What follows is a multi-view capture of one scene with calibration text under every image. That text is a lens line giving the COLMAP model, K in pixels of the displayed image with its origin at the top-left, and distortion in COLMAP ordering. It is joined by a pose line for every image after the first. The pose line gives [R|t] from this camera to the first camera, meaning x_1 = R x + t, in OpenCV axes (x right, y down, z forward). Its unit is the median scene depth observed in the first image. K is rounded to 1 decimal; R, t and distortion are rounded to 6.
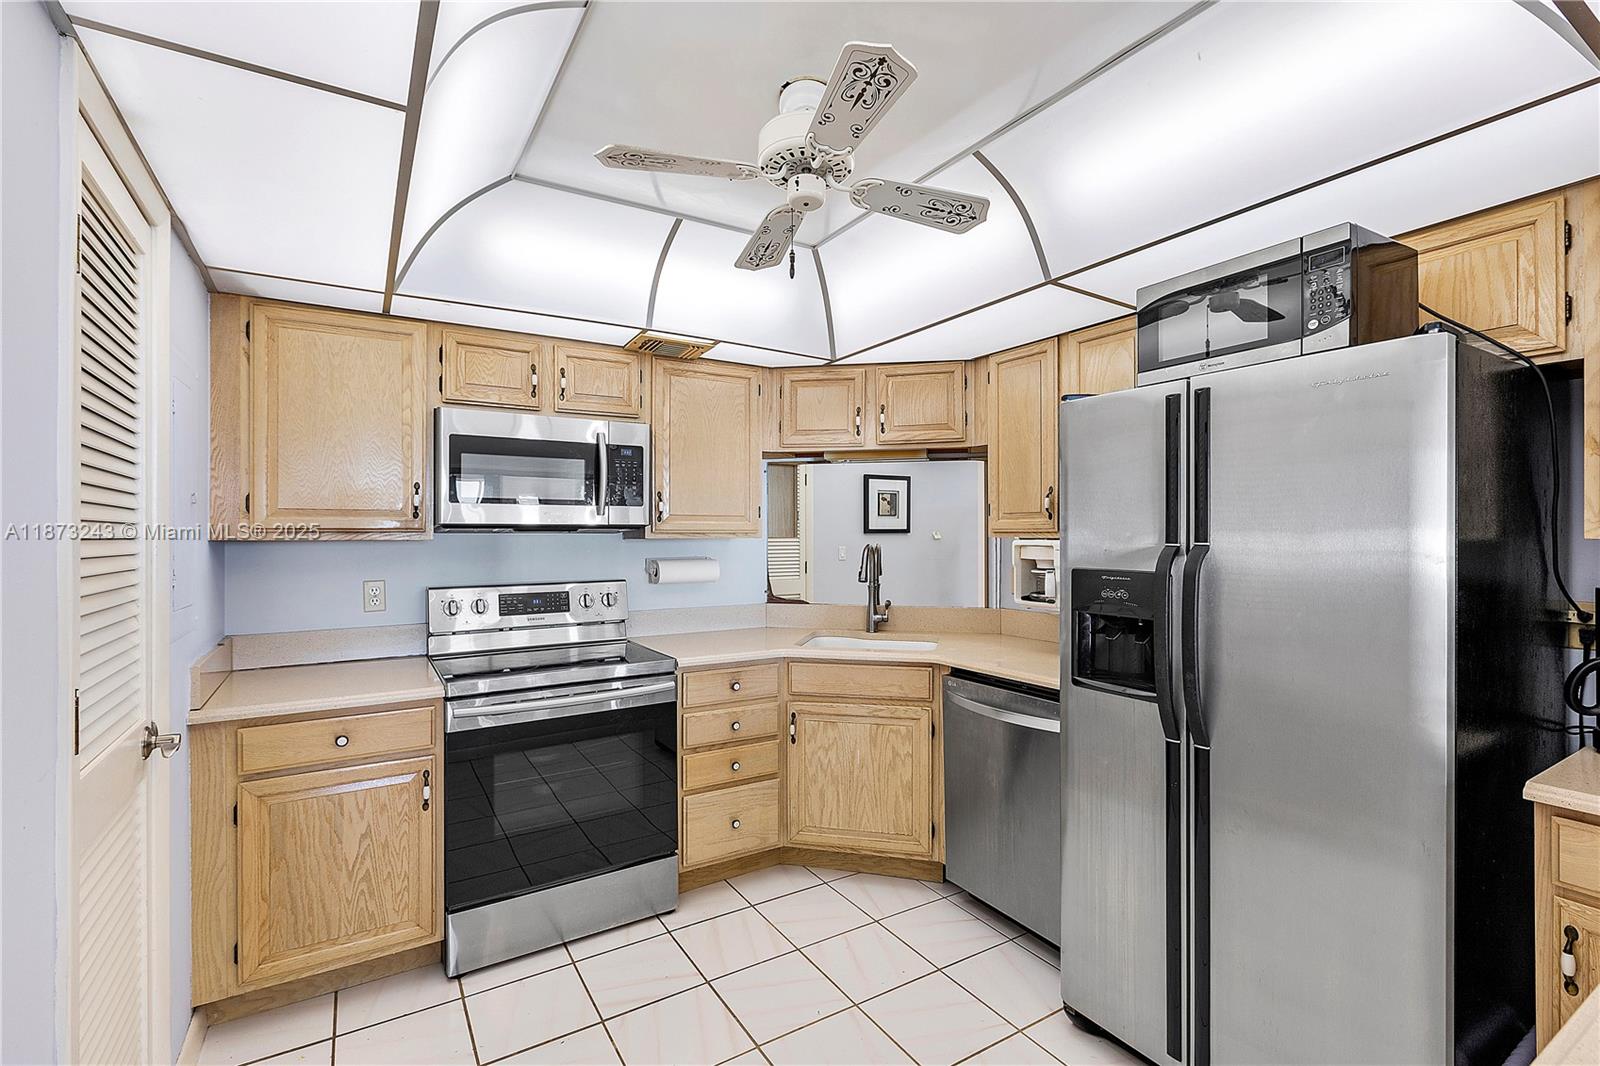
lens RADIAL K [[734.8, 0, 798.3], [0, 734.8, 533.0], [0, 0, 1]] dist [0.001187, -0.000212]
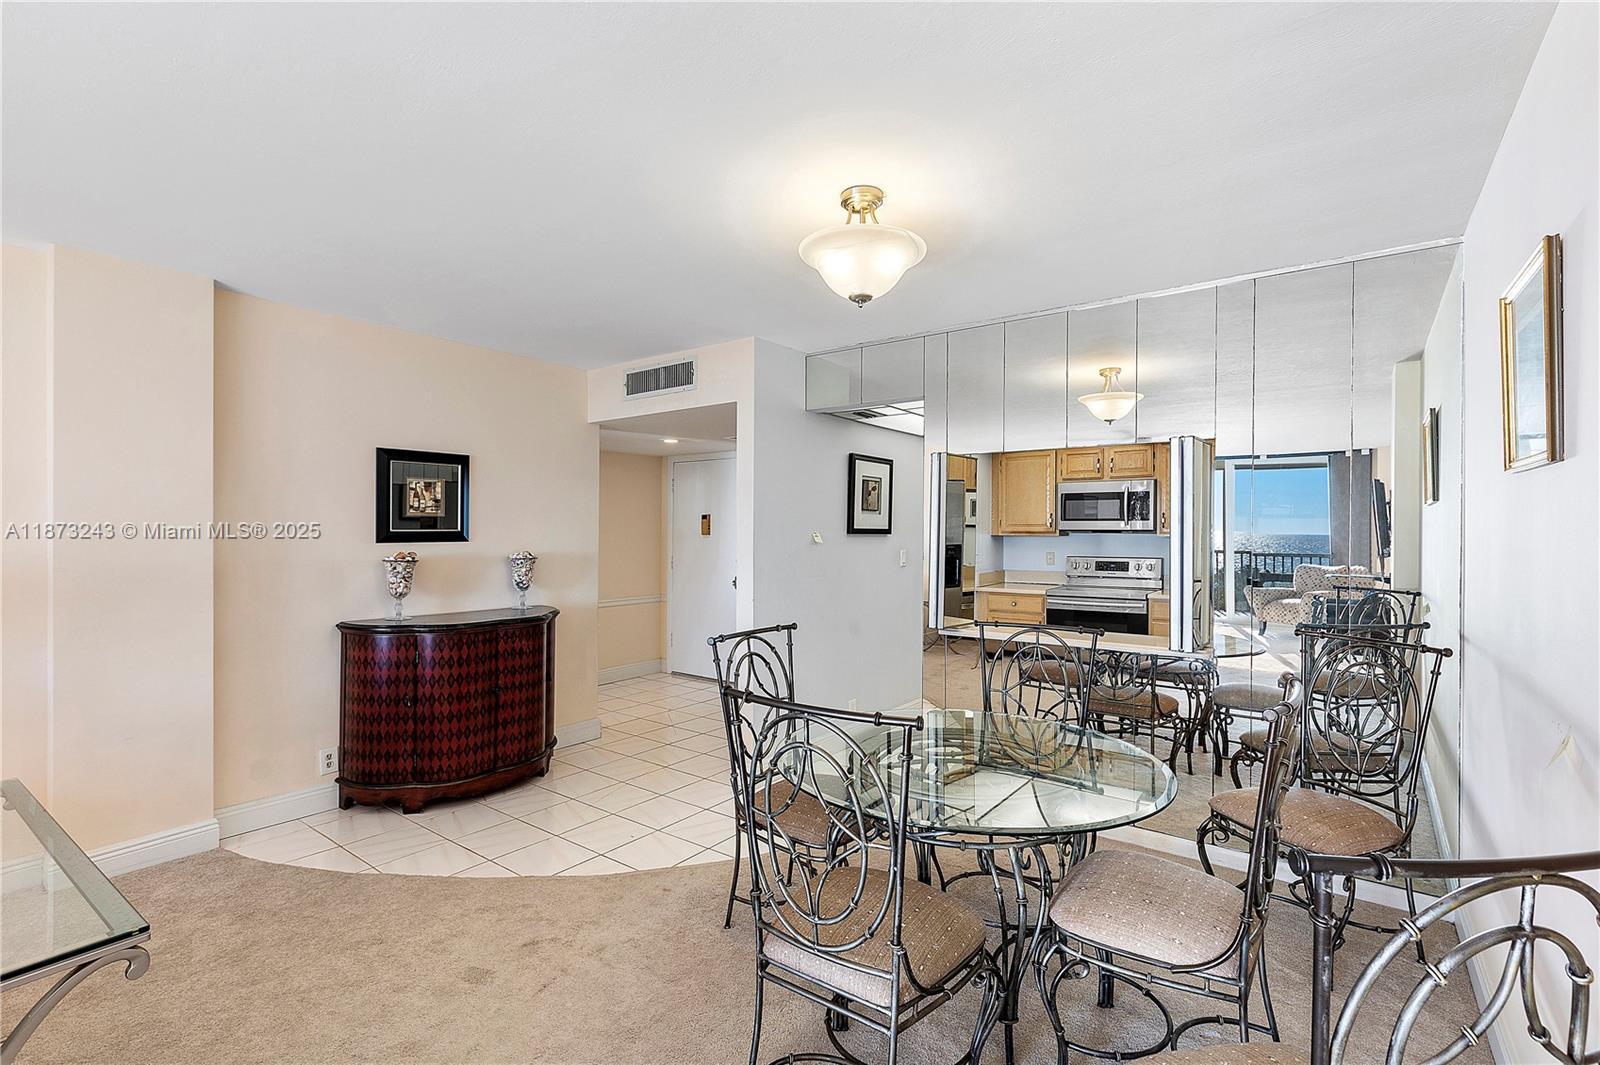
lens RADIAL K [[734.8, 0, 801.0], [0, 734.8, 530.2], [0, 0, 1]] dist [0.001187, -0.000212]
pose [[0.368193, -0.000139, -0.929749, 1.342249], [-0.000135, 1.000000, -0.000202, -0.008876], [0.929749, 0.000200, 0.368193, -0.648569]]
